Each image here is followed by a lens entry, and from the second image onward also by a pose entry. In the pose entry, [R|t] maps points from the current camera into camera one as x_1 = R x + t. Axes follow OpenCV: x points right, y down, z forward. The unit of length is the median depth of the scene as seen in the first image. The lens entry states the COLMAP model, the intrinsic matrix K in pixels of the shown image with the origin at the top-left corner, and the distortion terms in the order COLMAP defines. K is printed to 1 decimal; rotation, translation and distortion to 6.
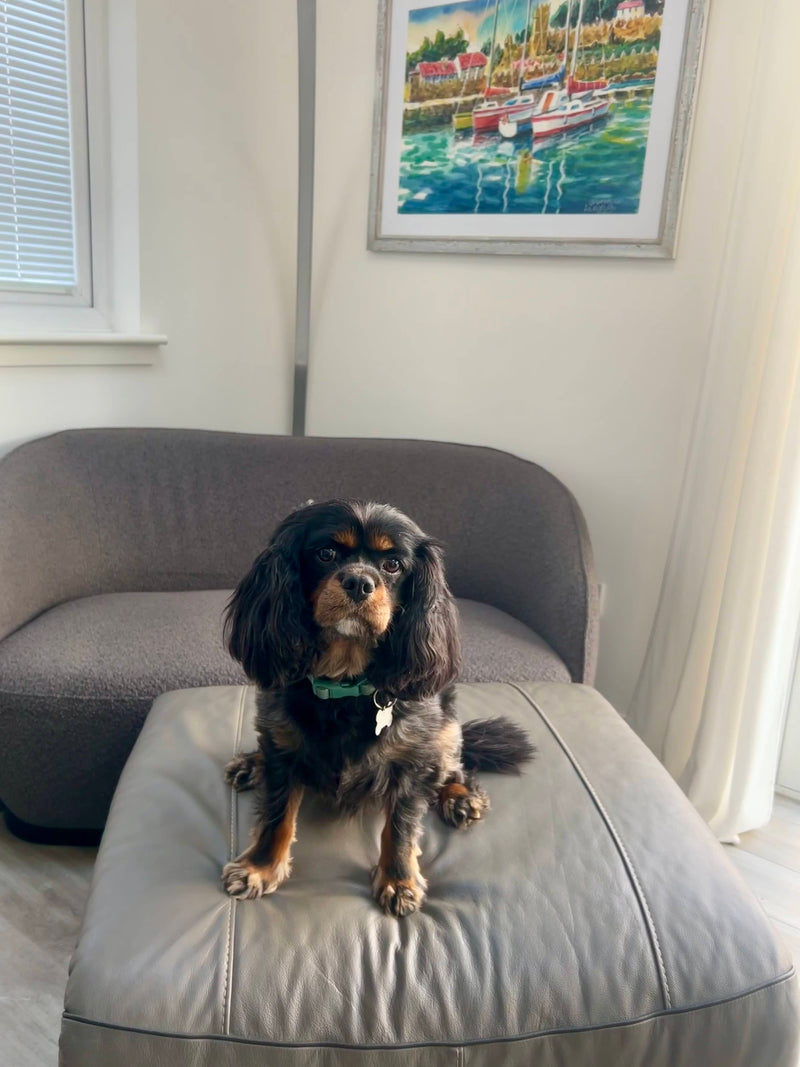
lens RADIAL K [[900.6, 0, 400.0], [0, 900.6, 533.5], [0, 0, 1]] dist [0.046113, -0.012672]
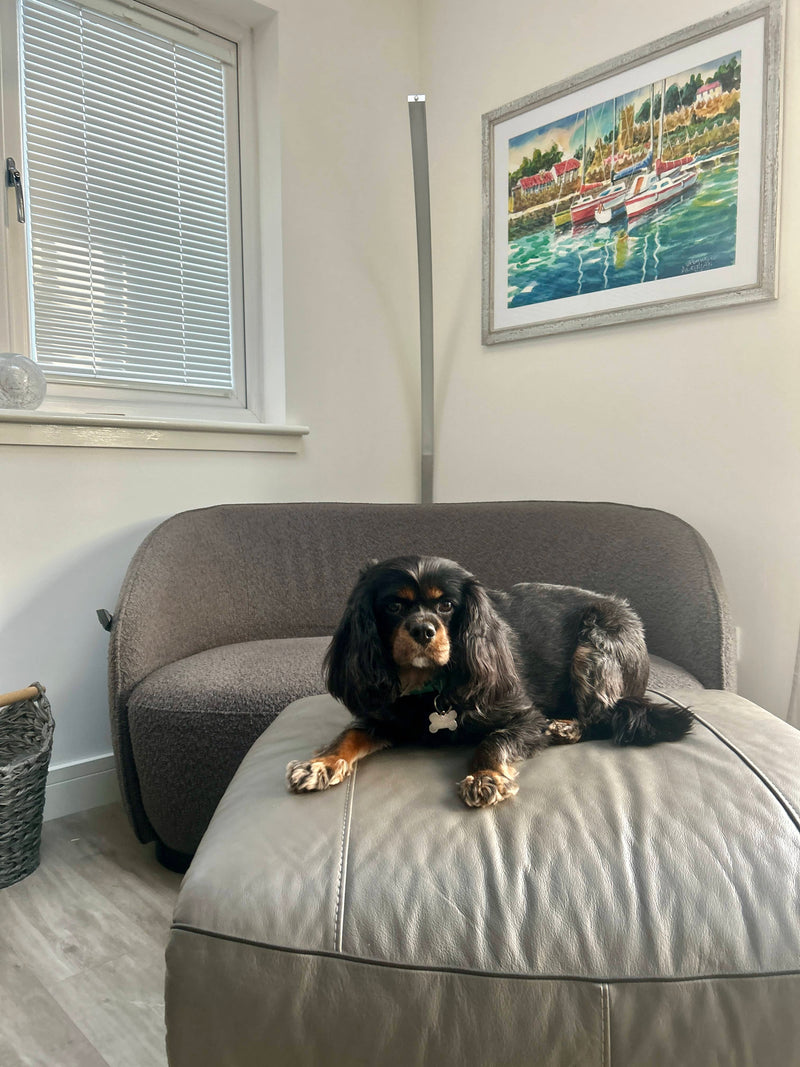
lens RADIAL K [[813.0, 0, 400.0], [0, 813.0, 533.5], [0, 0, 1]] dist [0.085871, -0.069835]
pose [[0.985808, -0.058911, -0.157203, 0.010150], [0.028843, 0.981918, -0.187096, 0.122024], [0.165382, 0.179907, 0.969682, 0.056038]]
